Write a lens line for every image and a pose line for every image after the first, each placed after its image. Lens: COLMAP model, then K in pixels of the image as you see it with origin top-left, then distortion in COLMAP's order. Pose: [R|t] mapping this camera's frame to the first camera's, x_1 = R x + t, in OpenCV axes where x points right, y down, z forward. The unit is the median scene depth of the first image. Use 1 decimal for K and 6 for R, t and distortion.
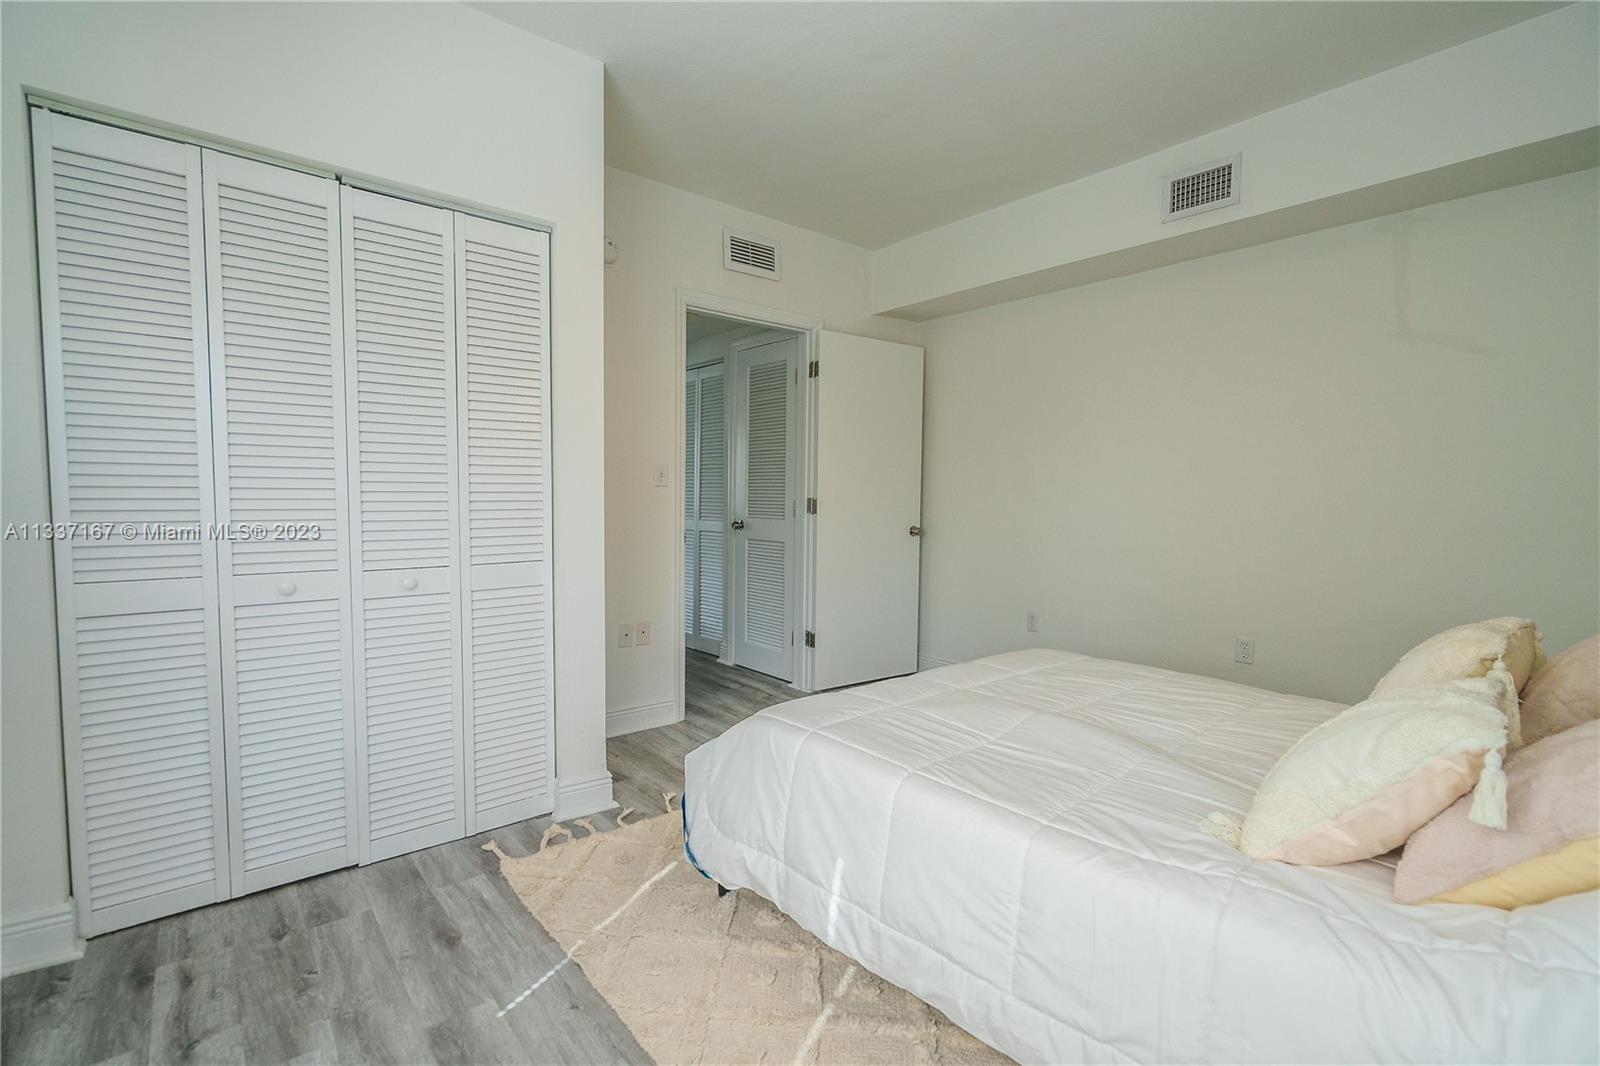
lens RADIAL K [[721.4, 0, 800.0], [0, 721.4, 533.0], [0, 0, 1]] dist [0.000679, 0.000255]
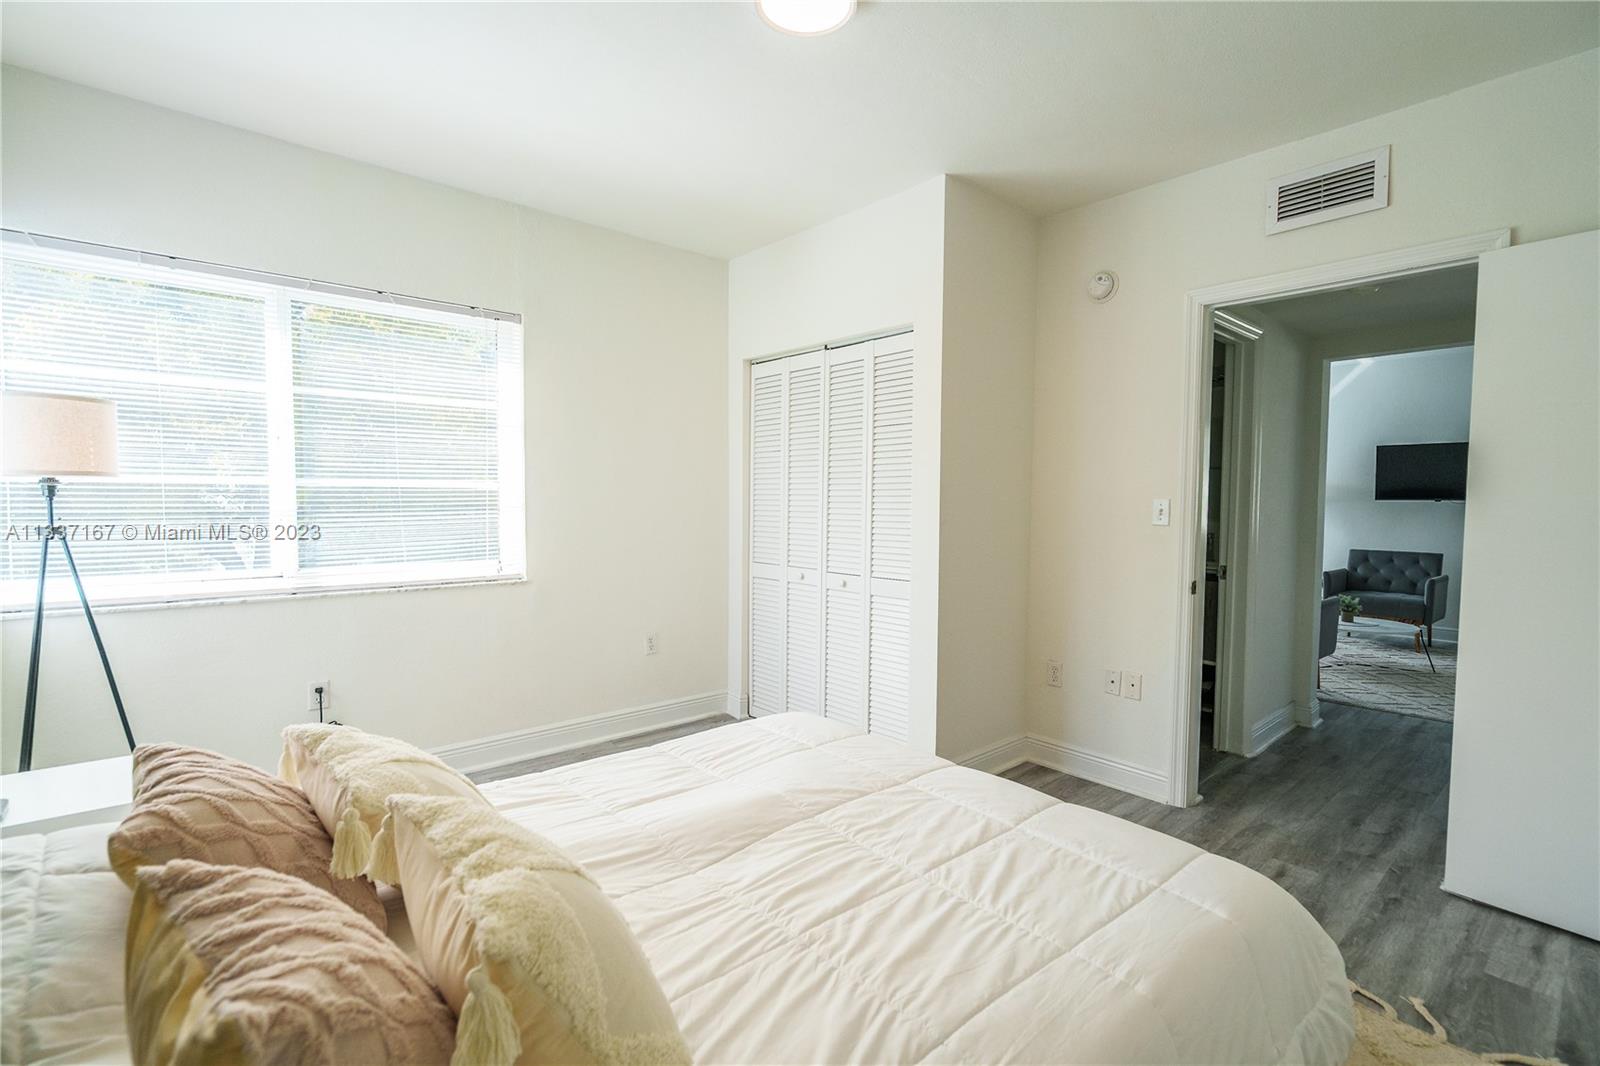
lens RADIAL K [[730.5, 0, 802.2], [0, 730.5, 517.3], [0, 0, 1]] dist [0.000138, 0.000540]
pose [[0.022389, 0.015366, -0.999631, 1.222119], [-0.063143, 0.997907, 0.013925, -0.104529], [0.997753, 0.062808, 0.023312, 0.981148]]
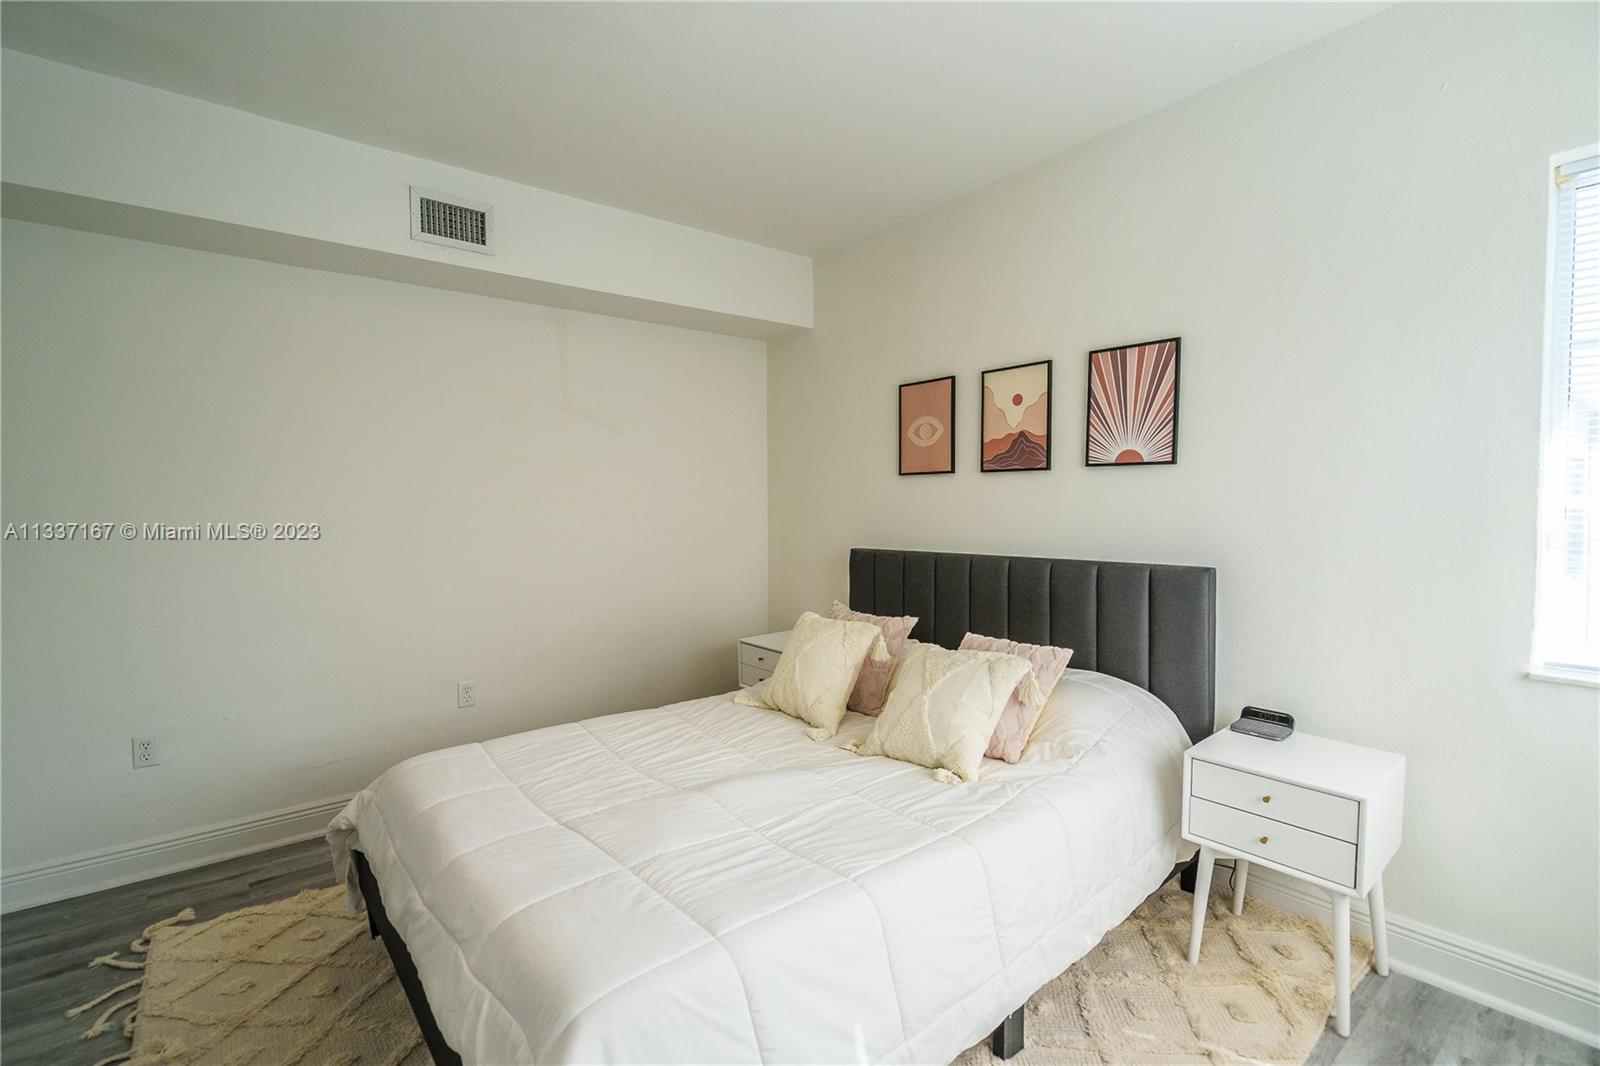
lens RADIAL K [[730.5, 0, 802.2], [0, 730.5, 517.3], [0, 0, 1]] dist [0.000138, 0.000540]
pose [[0.005221, -0.021249, 0.999761, -0.612123], [0.058208, 0.998085, 0.020910, -0.120471], [-0.998291, 0.058085, 0.006448, 0.828128]]
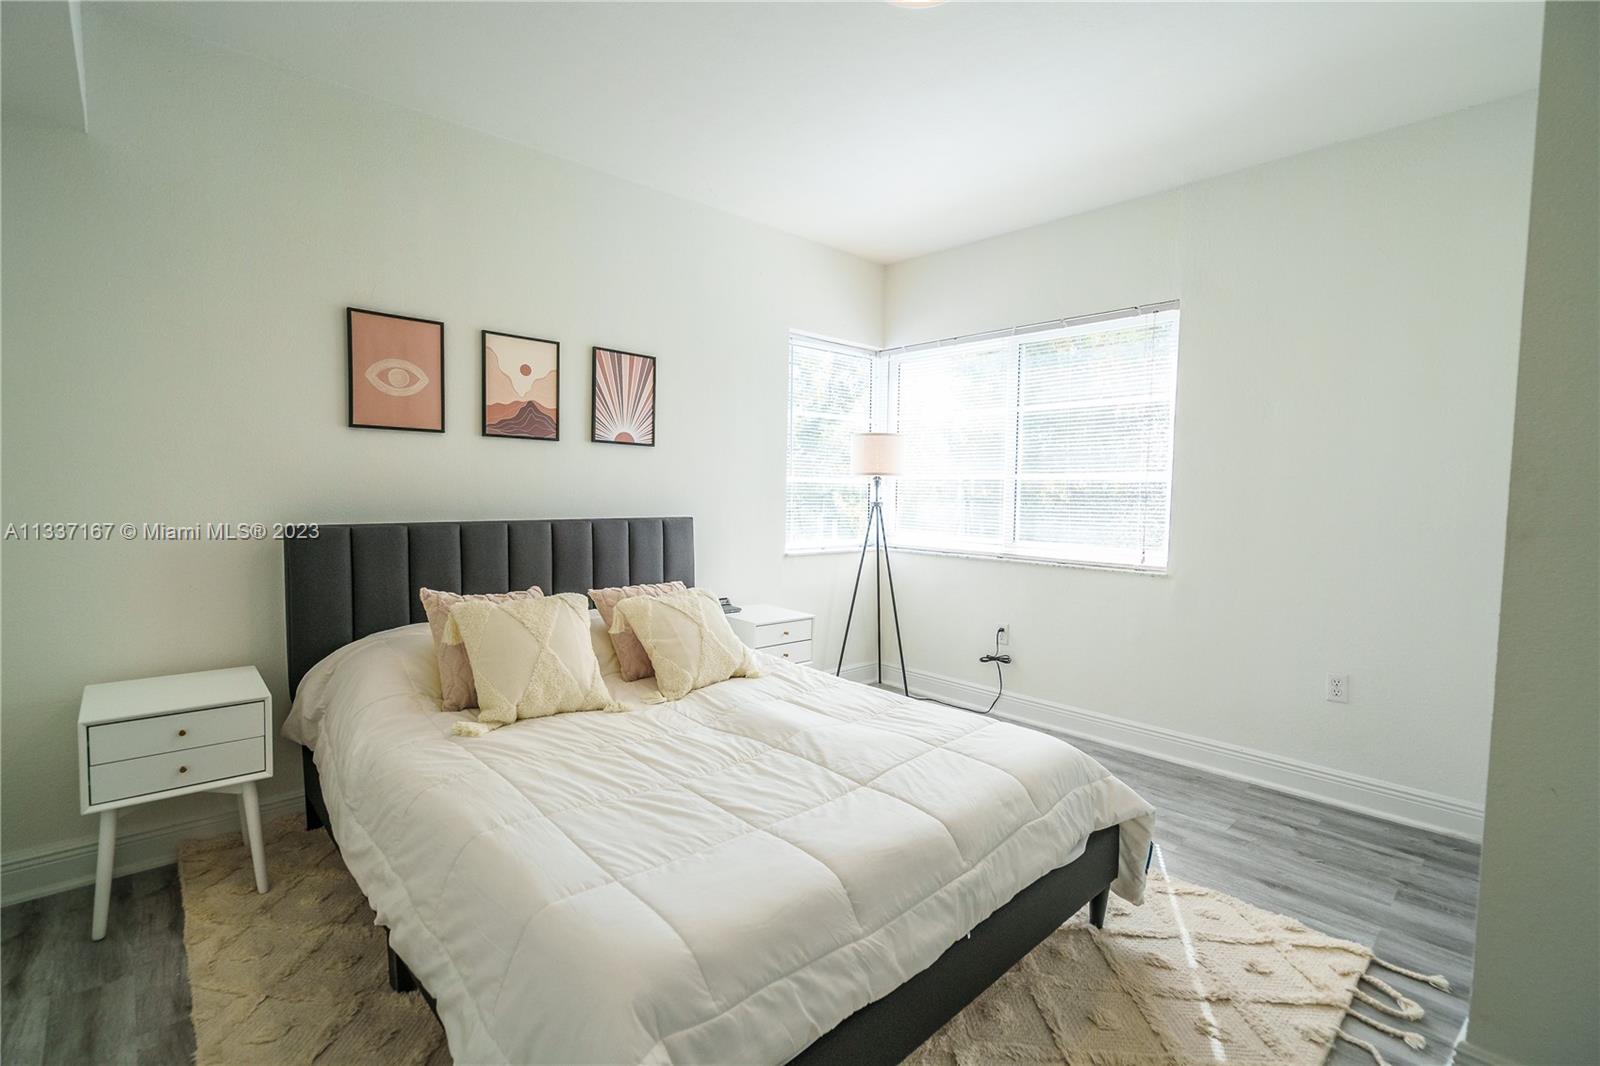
lens RADIAL K [[728.0, 0, 800.0], [0, 728.0, 533.0], [0, 0, 1]] dist [-0.003017, -0.000076]
pose [[-0.998241, -0.023248, -0.054529, 0.396218], [-0.029585, 0.992520, 0.118446, -0.160486], [0.051368, 0.119851, -0.991462, 2.007435]]
